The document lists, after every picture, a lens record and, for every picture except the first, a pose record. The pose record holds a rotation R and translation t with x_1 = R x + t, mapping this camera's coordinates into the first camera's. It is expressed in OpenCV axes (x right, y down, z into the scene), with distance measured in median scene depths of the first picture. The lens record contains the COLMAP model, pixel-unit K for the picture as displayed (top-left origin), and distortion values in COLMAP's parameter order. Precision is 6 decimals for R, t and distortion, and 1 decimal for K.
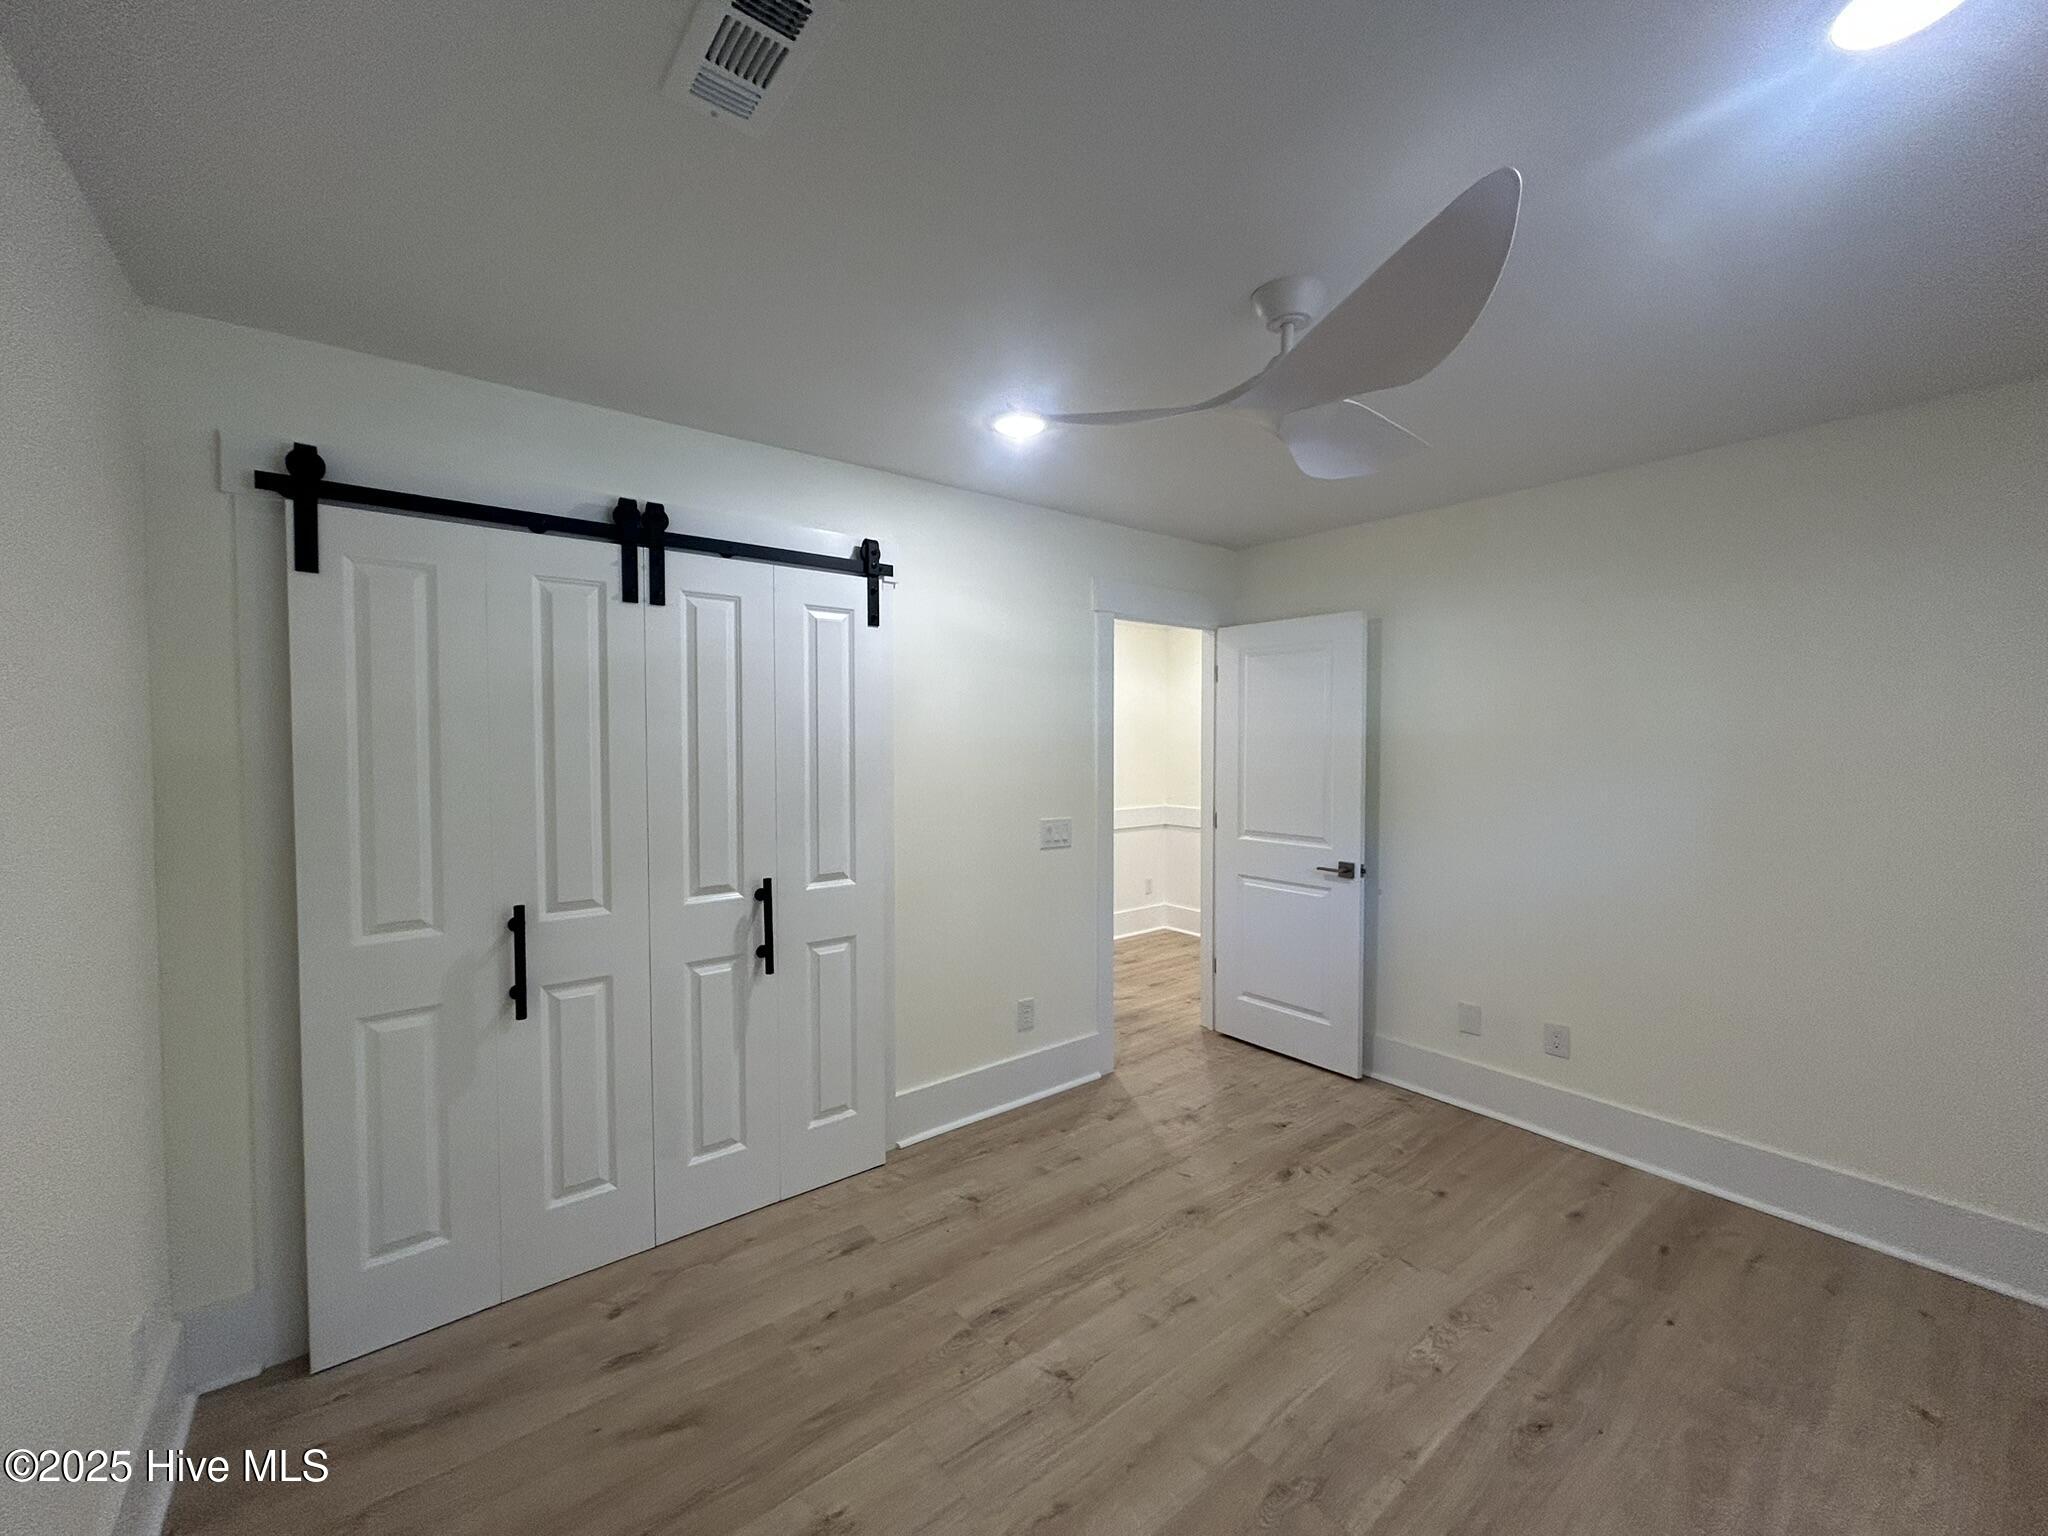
lens RADIAL K [[819.2, 0, 1021.8], [0, 819.2, 761.5], [0, 0, 1]] dist [-0.003311, -0.000017]
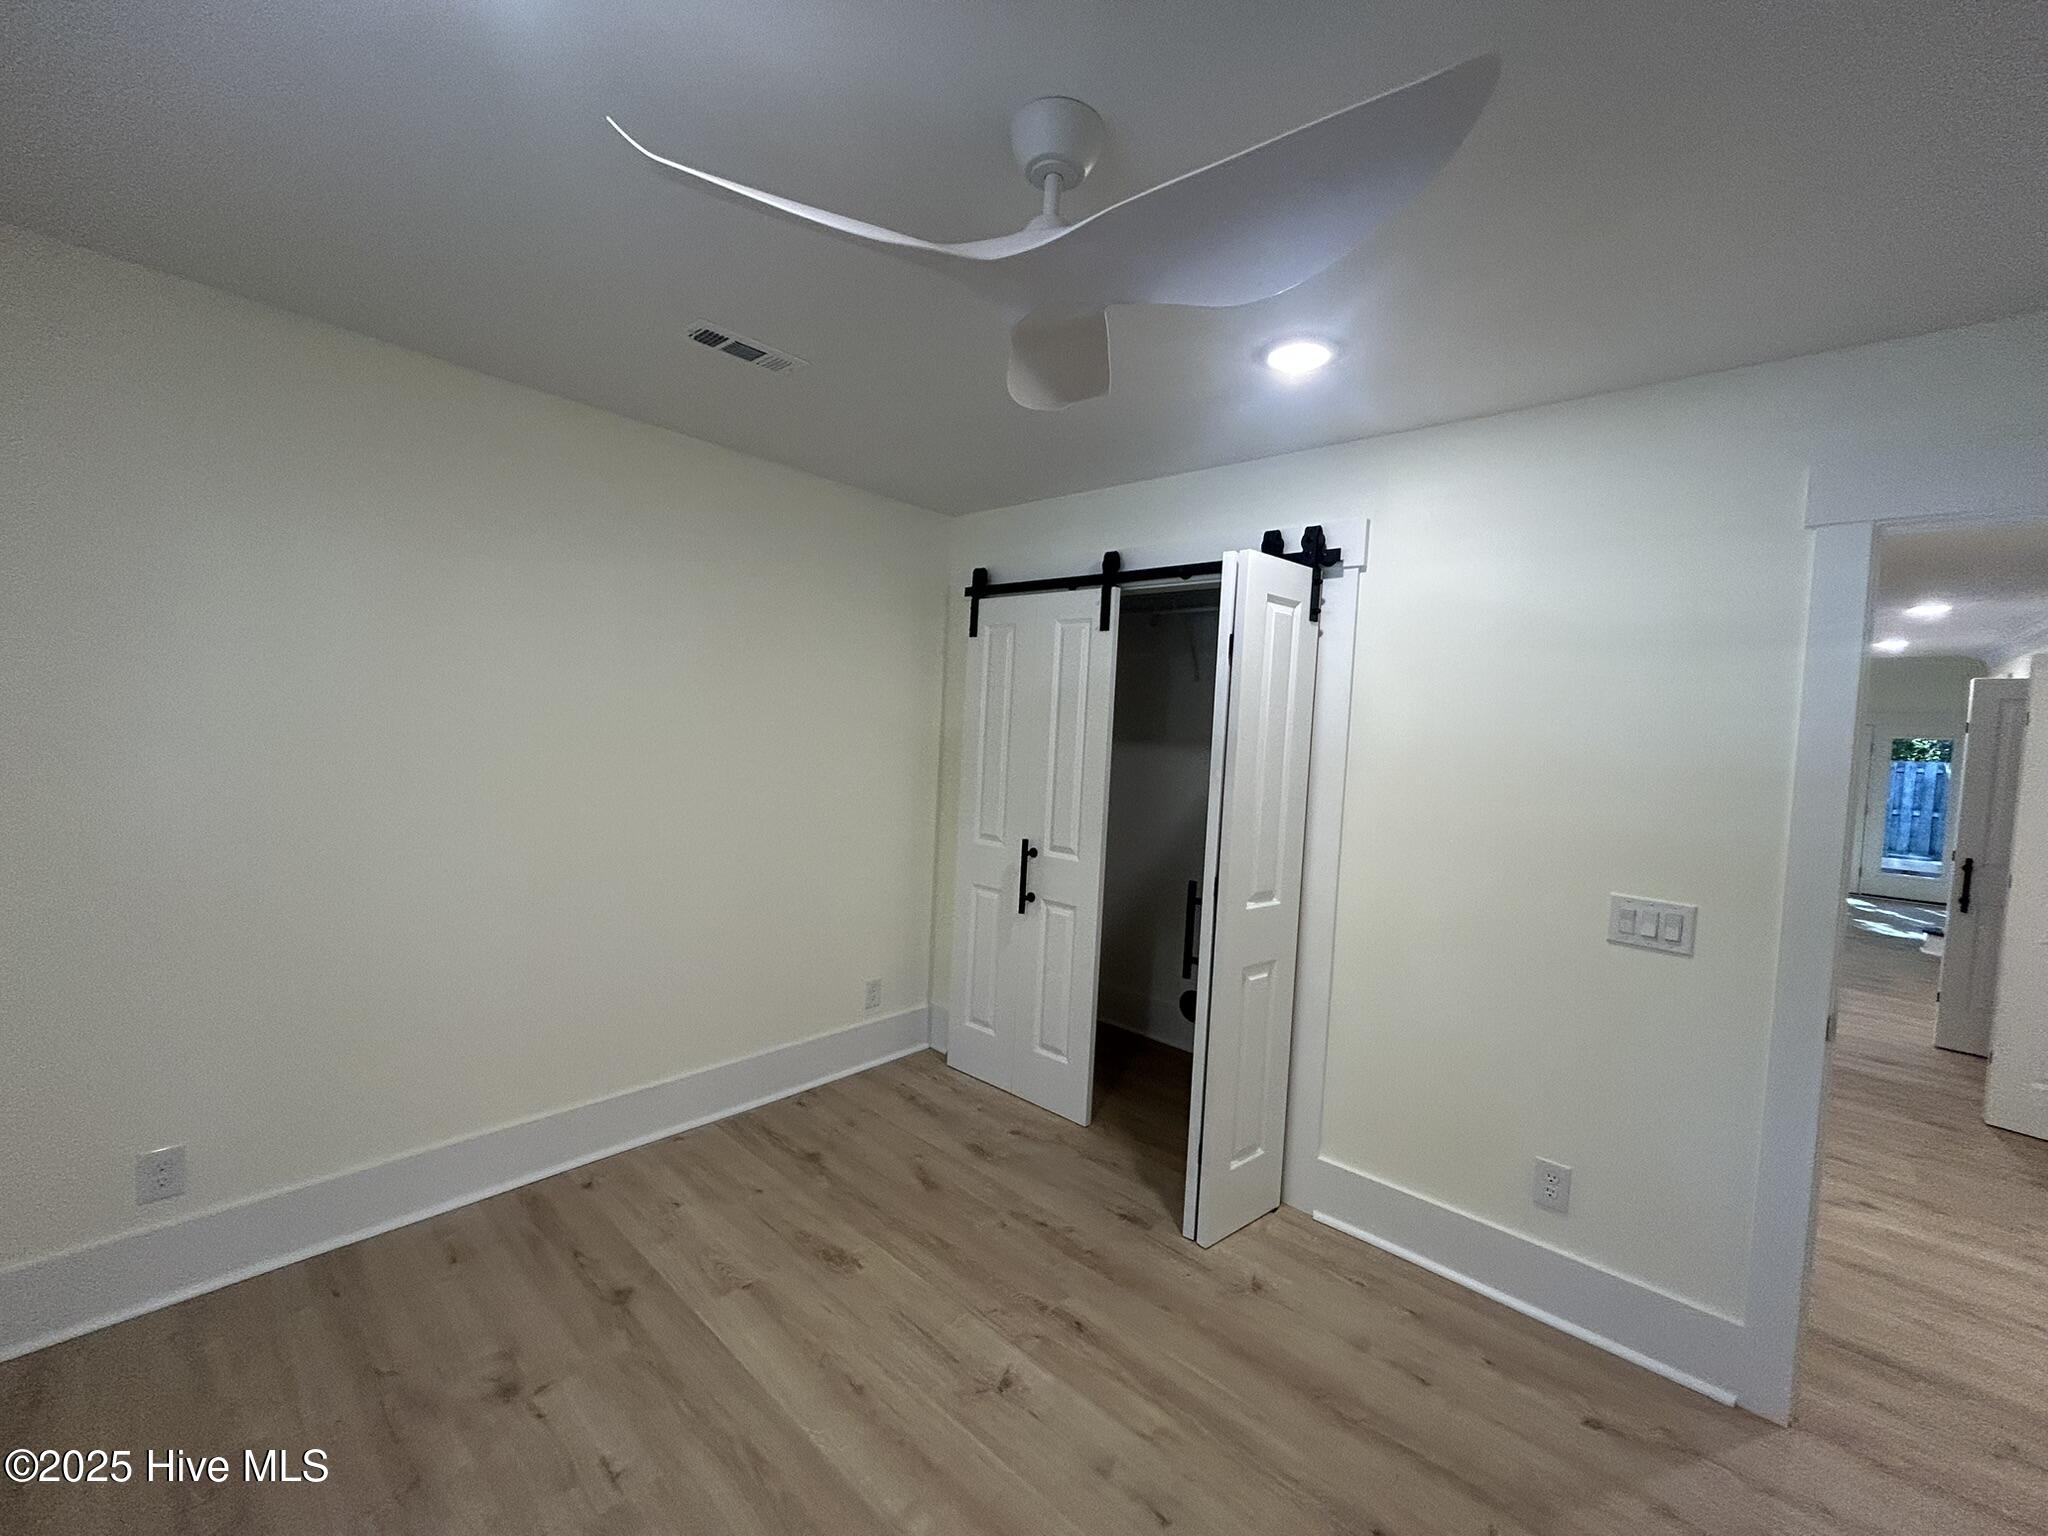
lens RADIAL K [[819.2, 0, 1021.8], [0, 819.2, 761.5], [0, 0, 1]] dist [-0.003311, -0.000017]
pose [[0.166481, 0.050377, -0.984757, 0.881660], [-0.080332, 0.996067, 0.037375, -0.024884], [0.982767, 0.072885, 0.169873, 0.721771]]
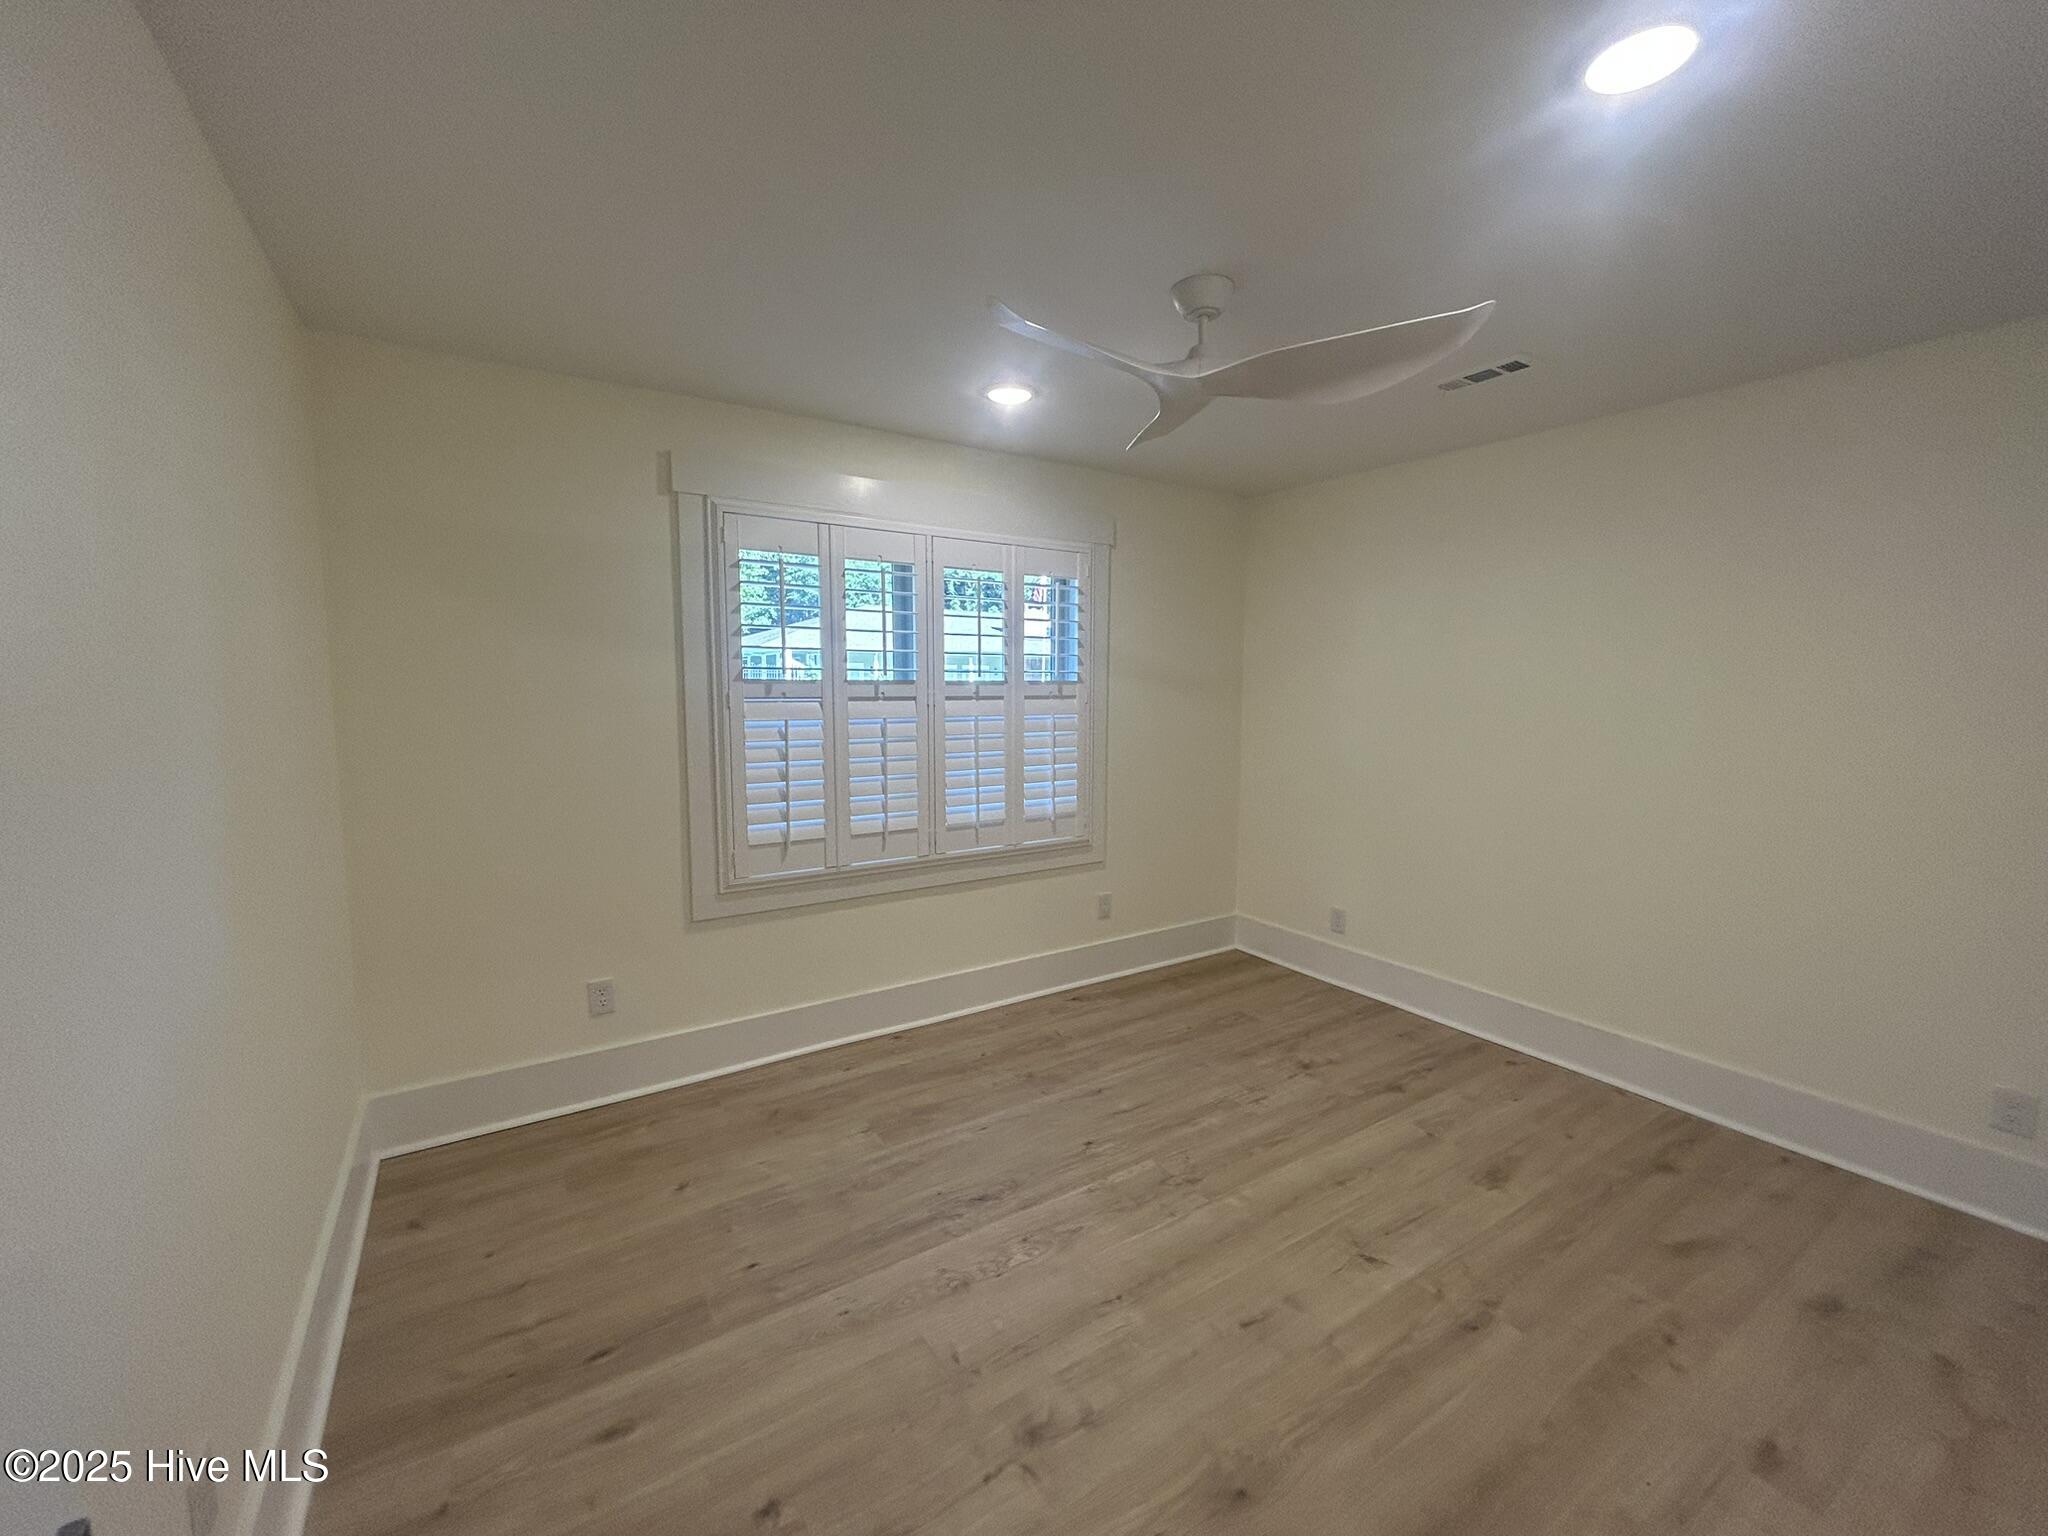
lens RADIAL K [[819.2, 0, 1021.8], [0, 819.2, 761.5], [0, 0, 1]] dist [-0.003311, -0.000017]
pose [[-0.995487, -0.012529, 0.094072, 0.378126], [-0.000399, 0.991791, 0.127871, -0.045442], [-0.094902, 0.127256, -0.987319, 1.841801]]
